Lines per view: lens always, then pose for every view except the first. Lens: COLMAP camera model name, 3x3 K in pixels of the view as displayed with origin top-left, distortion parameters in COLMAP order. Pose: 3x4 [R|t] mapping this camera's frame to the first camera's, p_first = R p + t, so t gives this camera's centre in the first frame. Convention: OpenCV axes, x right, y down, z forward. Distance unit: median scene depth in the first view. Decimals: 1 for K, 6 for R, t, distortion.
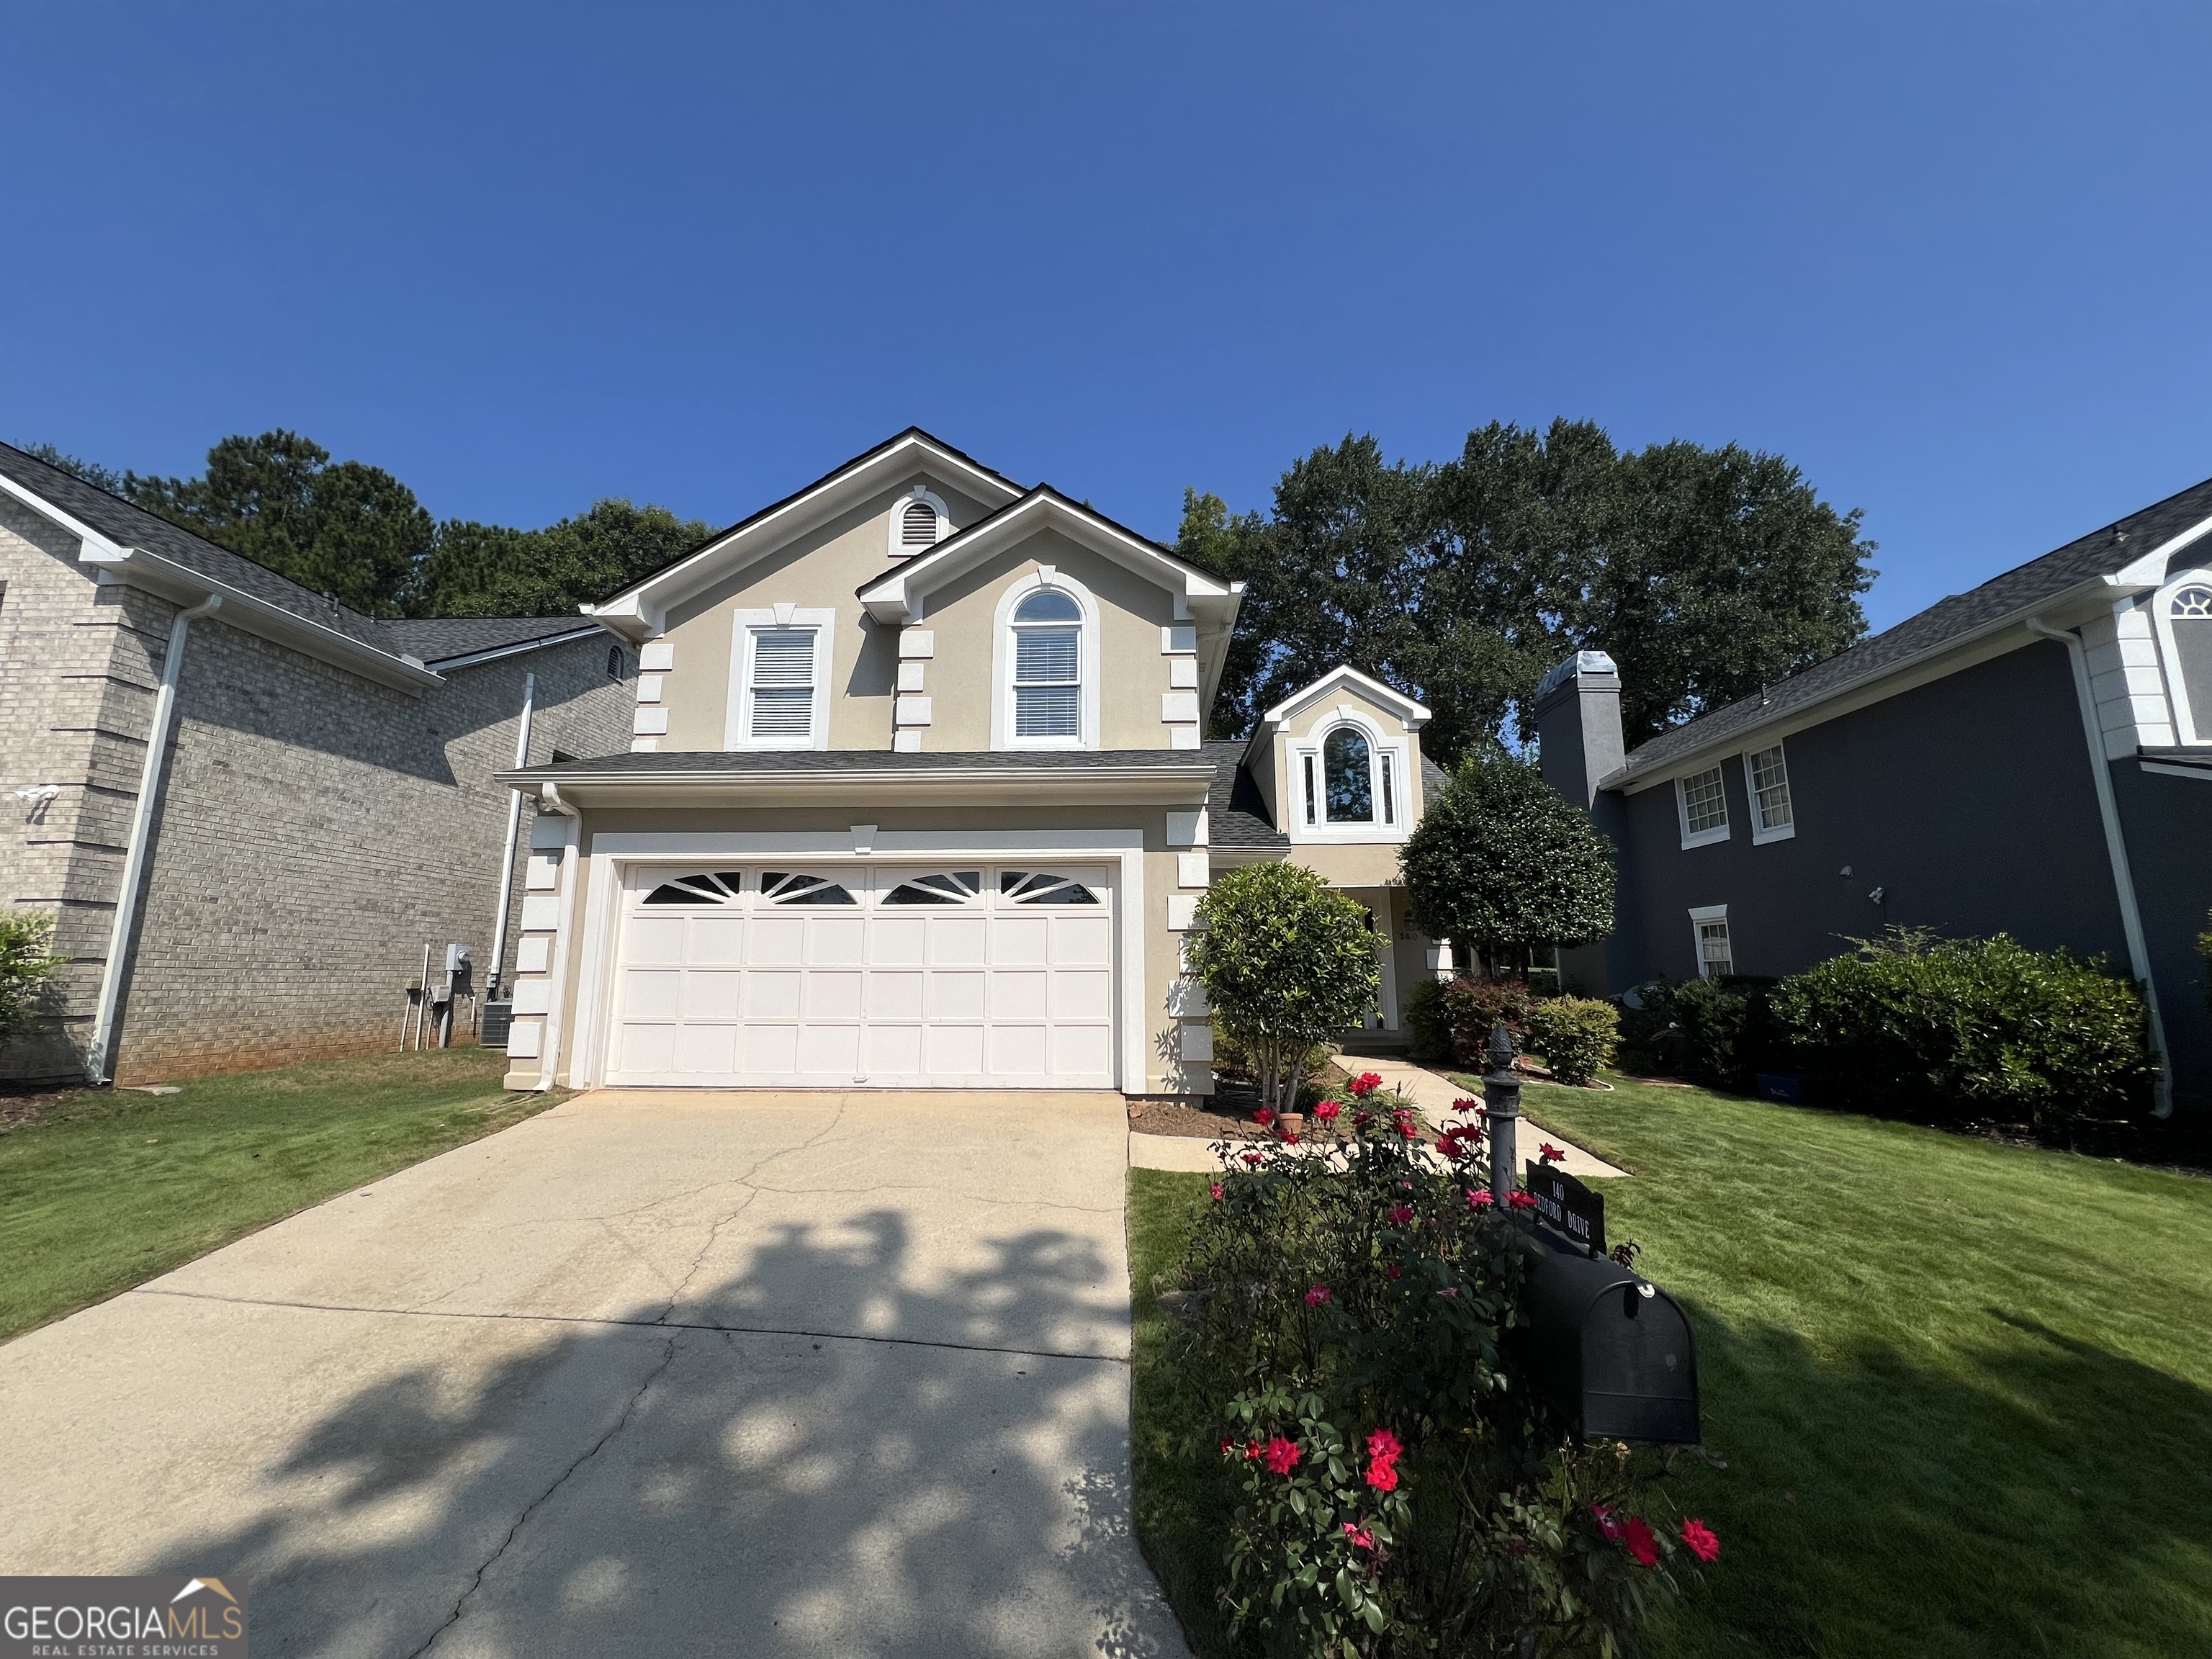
lens RADIAL K [[890.7, 0, 1102.7], [0, 890.7, 825.5], [0, 0, 1]] dist [0.000975, 0.000560]
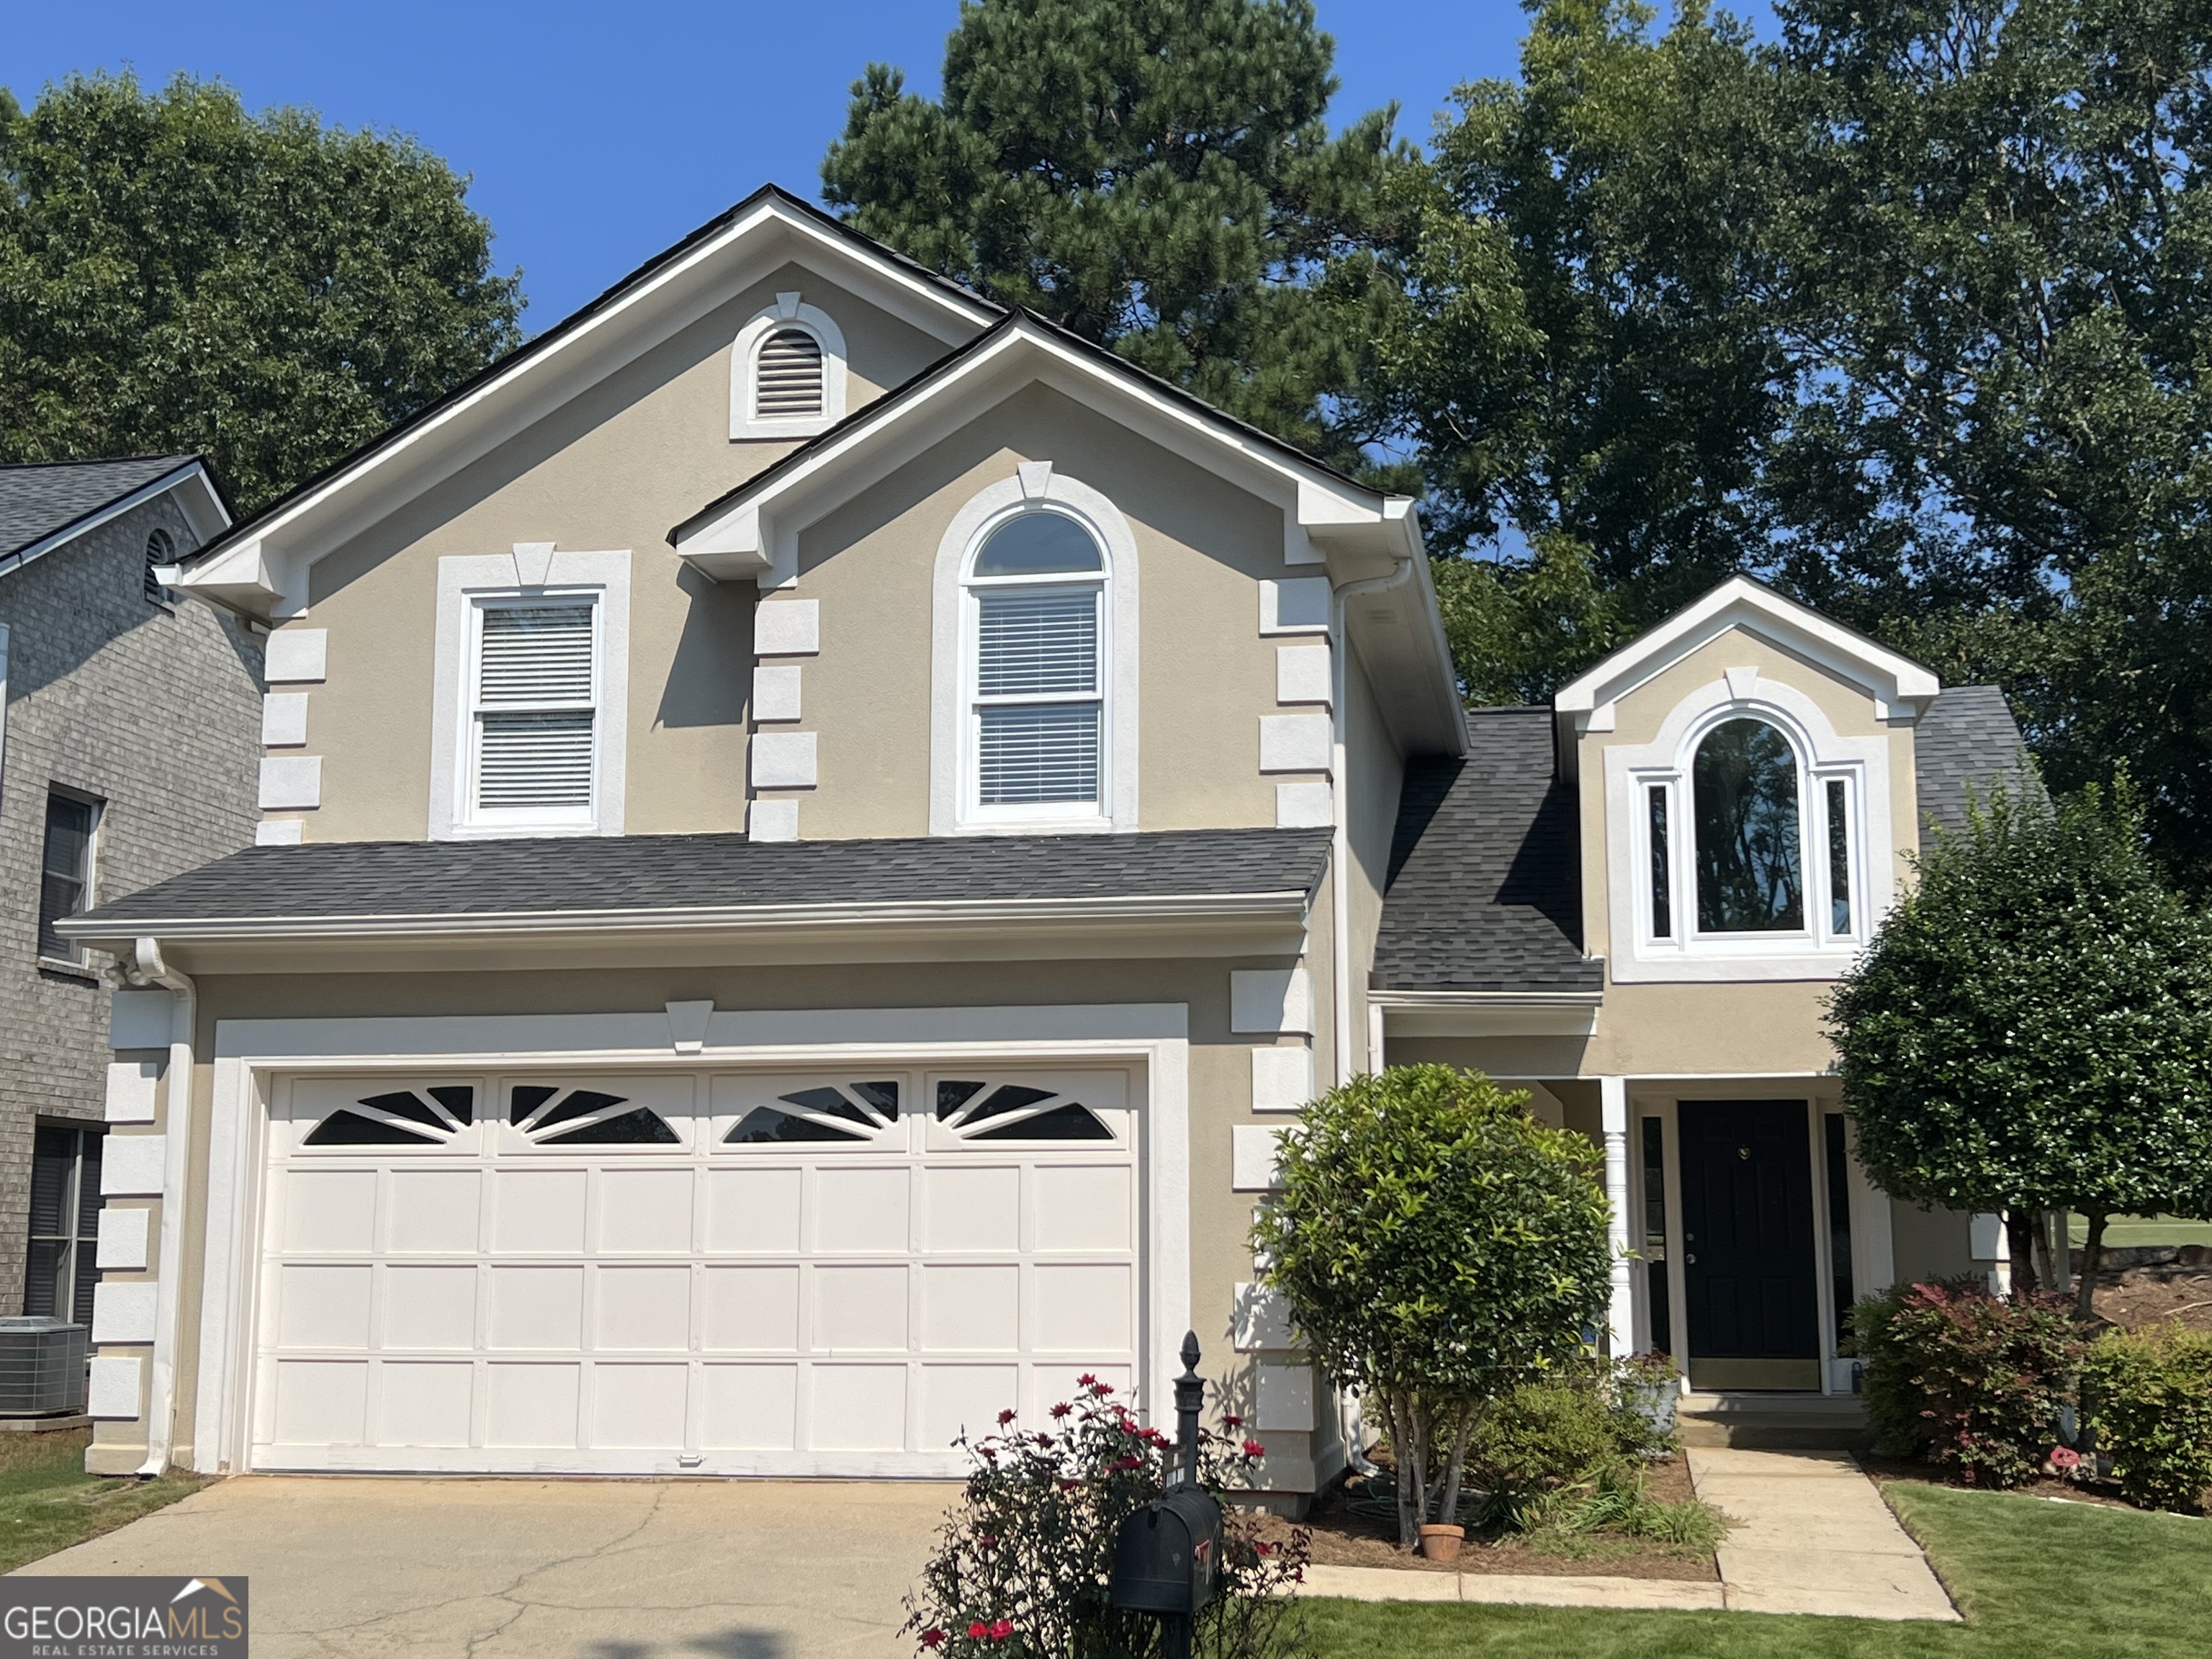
lens RADIAL K [[2737.6, 0, 1090.9], [0, 2737.6, 848.5], [0, 0, 1]] dist [0.083494, 0.000000]
pose [[0.990074, -0.019526, -0.139184, 0.182030], [0.022161, 0.999603, 0.017405, -0.099524], [0.138789, -0.020317, 0.990113, -0.541300]]
